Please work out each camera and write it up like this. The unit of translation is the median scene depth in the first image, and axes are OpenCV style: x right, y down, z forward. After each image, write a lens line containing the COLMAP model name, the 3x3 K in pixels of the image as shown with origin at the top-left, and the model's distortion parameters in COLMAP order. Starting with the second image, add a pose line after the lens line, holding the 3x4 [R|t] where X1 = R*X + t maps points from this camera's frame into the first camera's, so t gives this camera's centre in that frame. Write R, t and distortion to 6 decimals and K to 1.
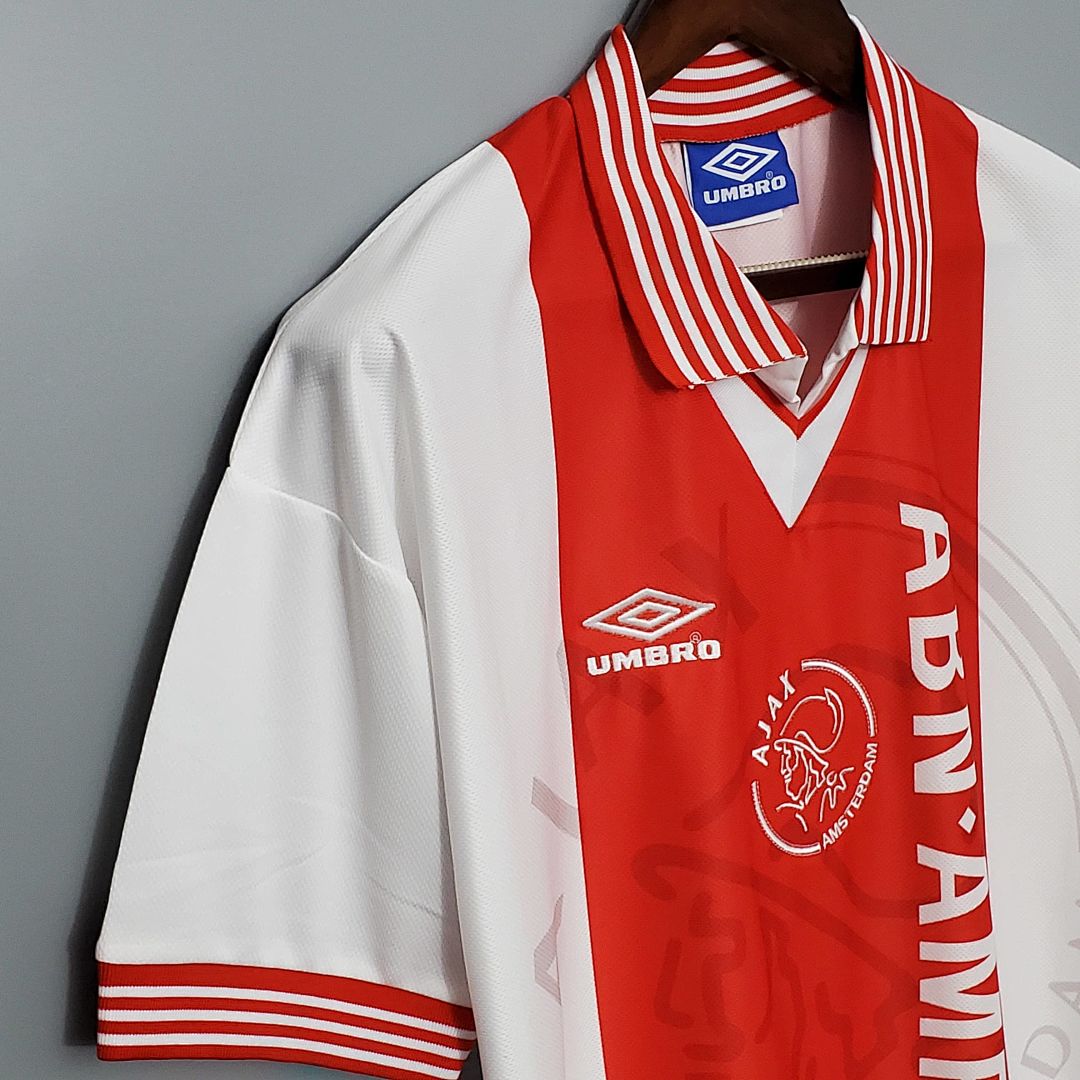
lens RADIAL K [[1716.5, 0, 540.0], [0, 1716.5, 540.0], [0, 0, 1]] dist [0.113967, -0.144925]
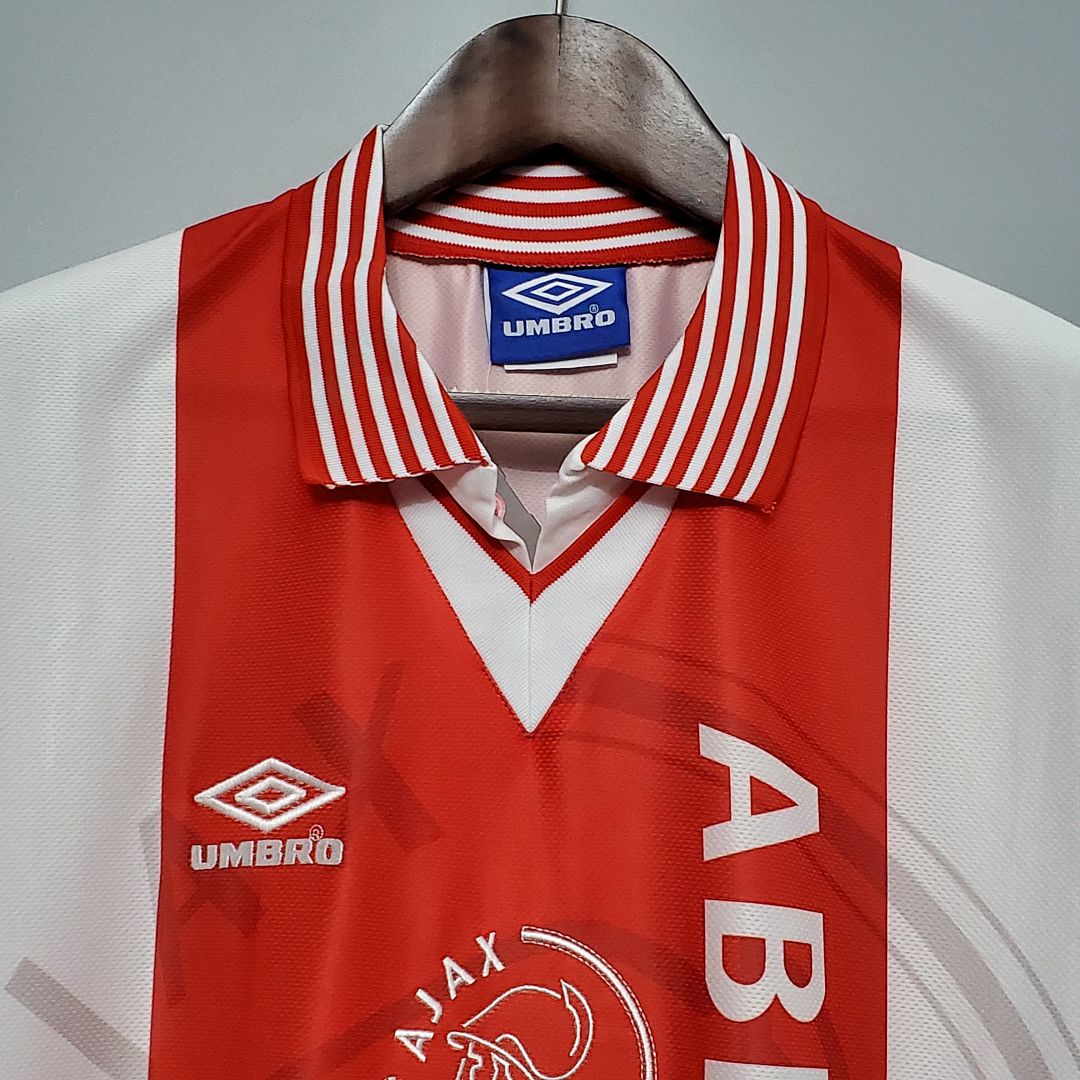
lens RADIAL K [[1716.5, 0, 540.0], [0, 1716.5, 540.0], [0, 0, 1]] dist [0.113967, -0.144925]
pose [[0.873972, 0.017788, -0.485651, 0.526335], [-0.198818, 0.924961, -0.323912, 0.160004], [0.443446, 0.379646, 0.811926, 0.399291]]
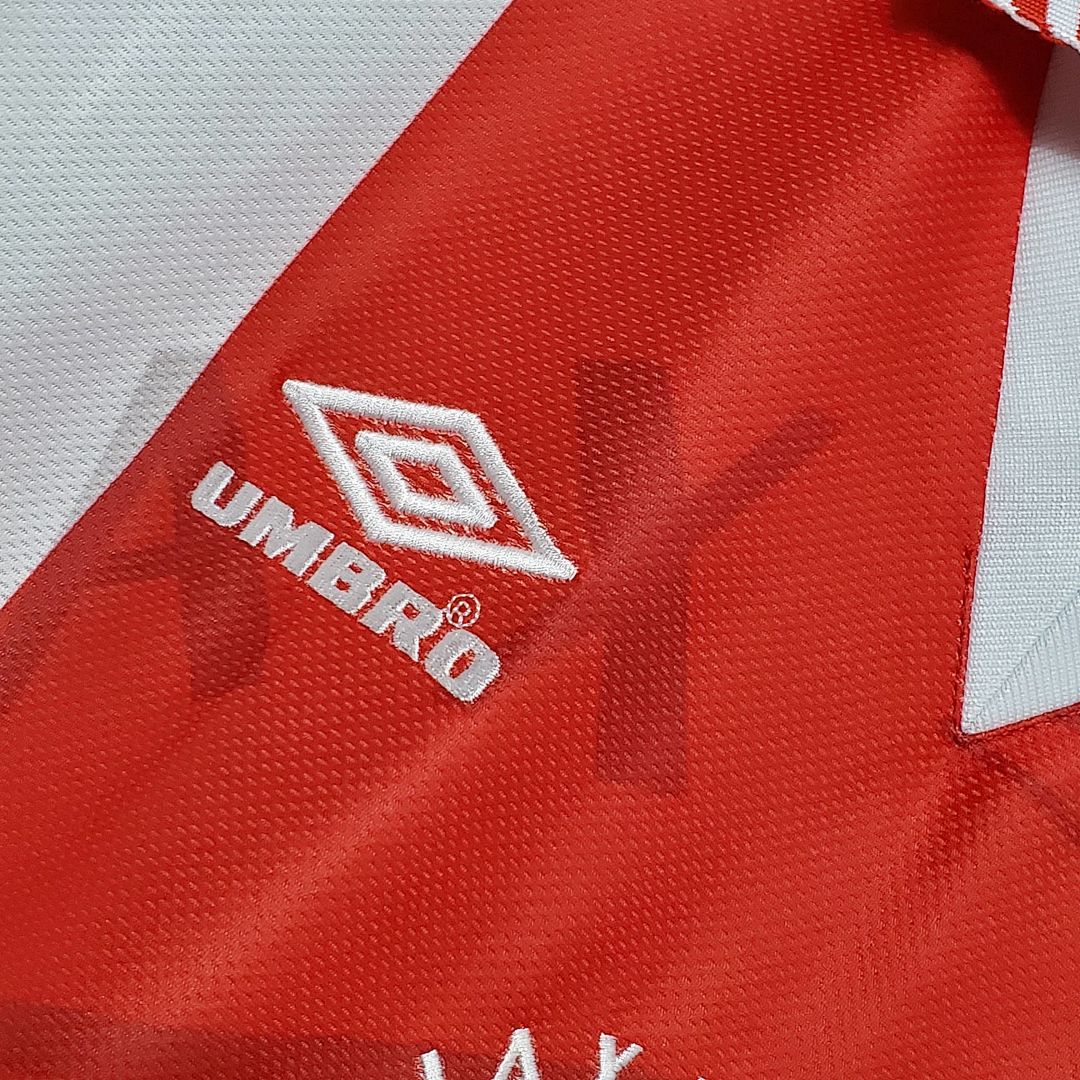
lens RADIAL K [[1737.5, 0, 482.5], [0, 1737.5, 538.7], [0, 0, 1]] dist [0.239499, -0.053476]
pose [[0.634615, 0.571325, -0.520434, 0.251662], [-0.750853, 0.615255, -0.240167, 0.122824], [0.182986, 0.543183, 0.819431, 0.729456]]
